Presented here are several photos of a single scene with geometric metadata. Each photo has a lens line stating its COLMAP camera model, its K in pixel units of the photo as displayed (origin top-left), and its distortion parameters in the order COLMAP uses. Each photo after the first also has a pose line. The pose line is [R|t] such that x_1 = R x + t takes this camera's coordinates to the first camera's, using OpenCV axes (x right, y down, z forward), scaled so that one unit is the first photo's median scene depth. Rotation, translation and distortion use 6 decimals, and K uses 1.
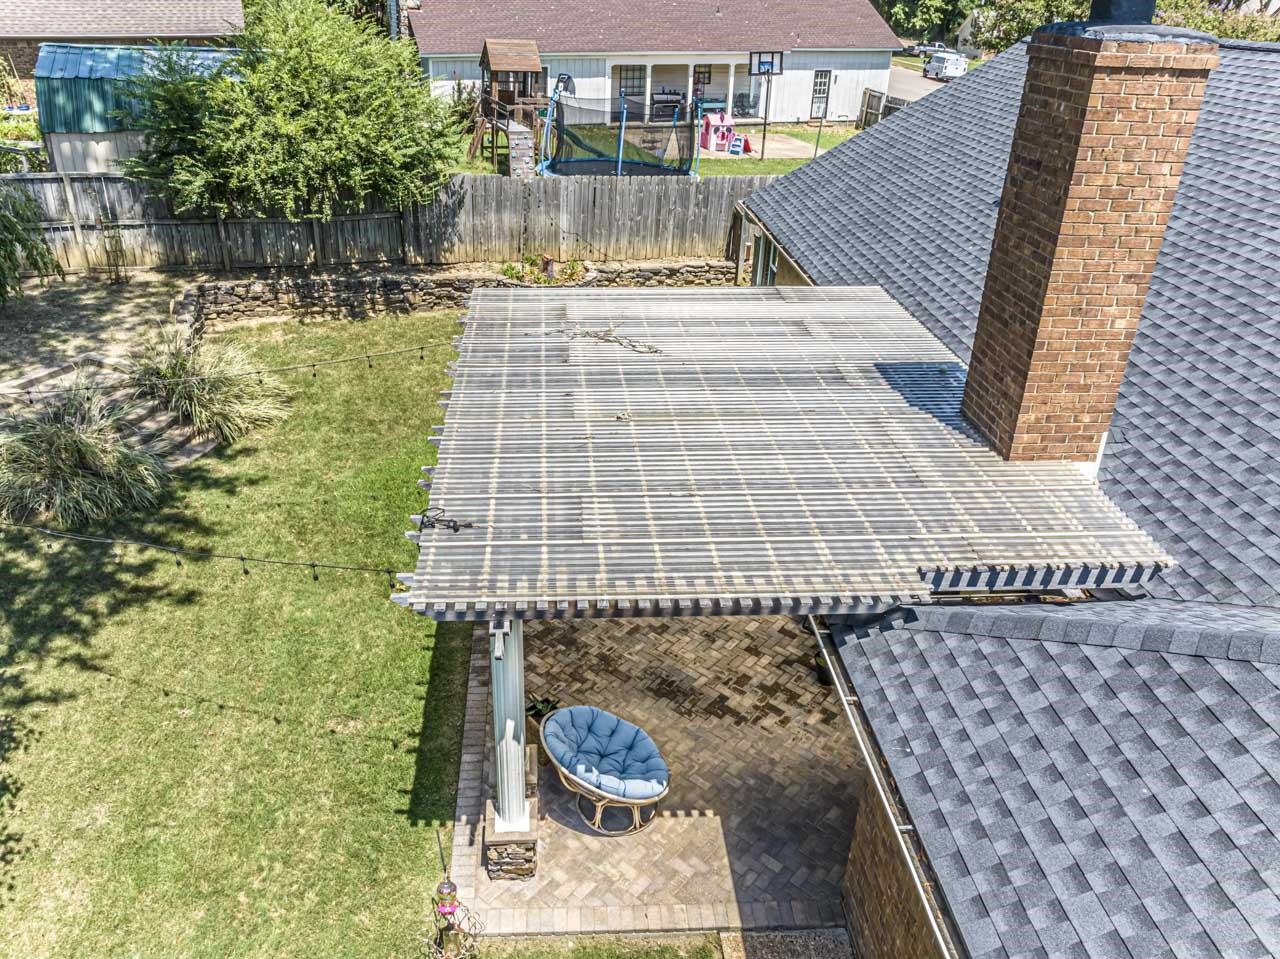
lens RADIAL K [[966.0, 0, 640.0], [0, 966.0, 479.5], [0, 0, 1]] dist [-0.126203, 0.001874]
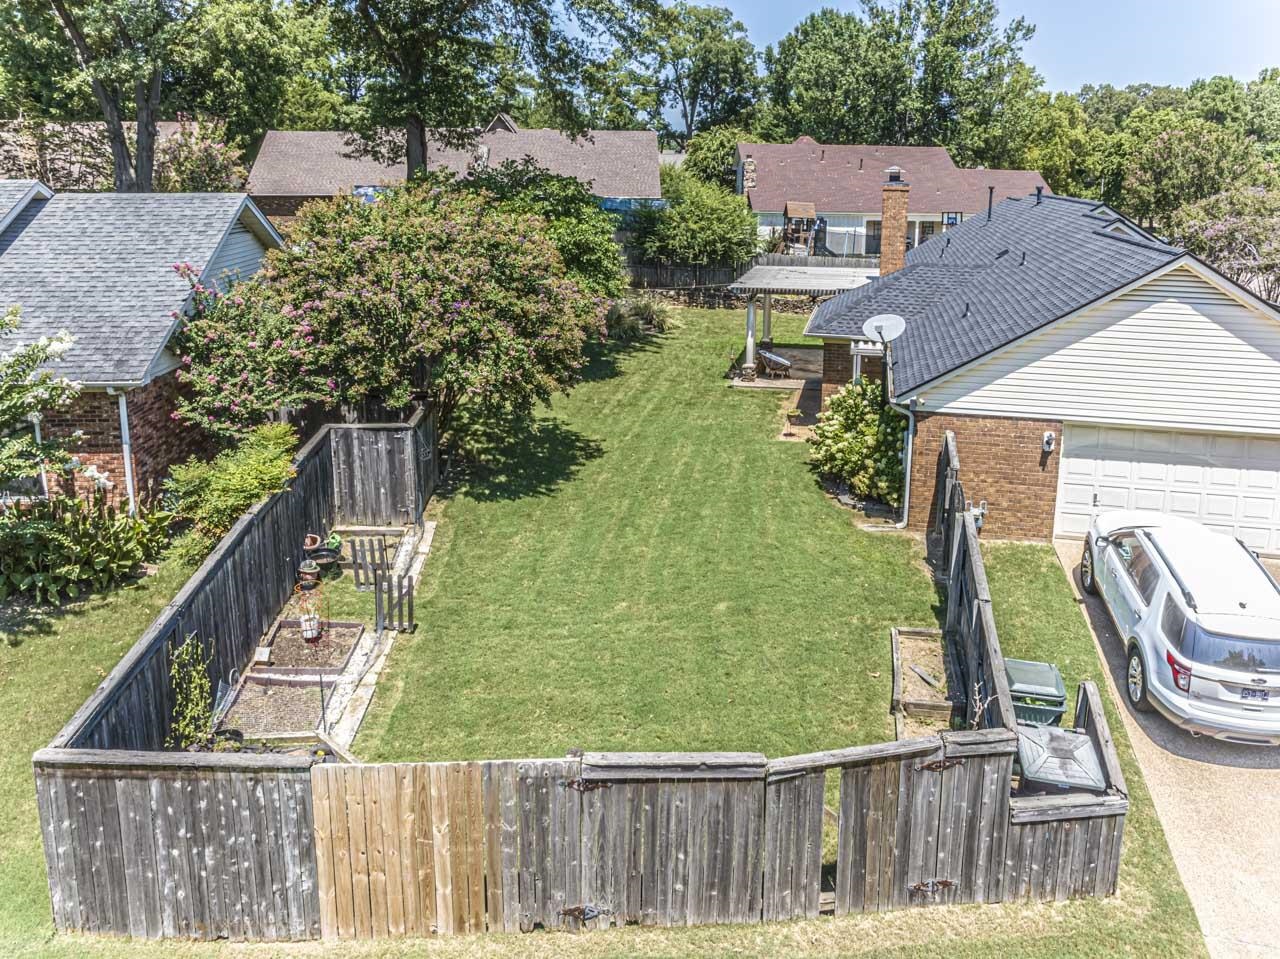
lens RADIAL K [[966.0, 0, 640.0], [0, 966.0, 479.5], [0, 0, 1]] dist [-0.126203, 0.001874]
pose [[0.944505, 0.077355, -0.319260, 0.347303], [-0.132040, 0.979311, -0.153347, 0.671010], [0.300793, 0.186992, 0.935178, -1.268396]]
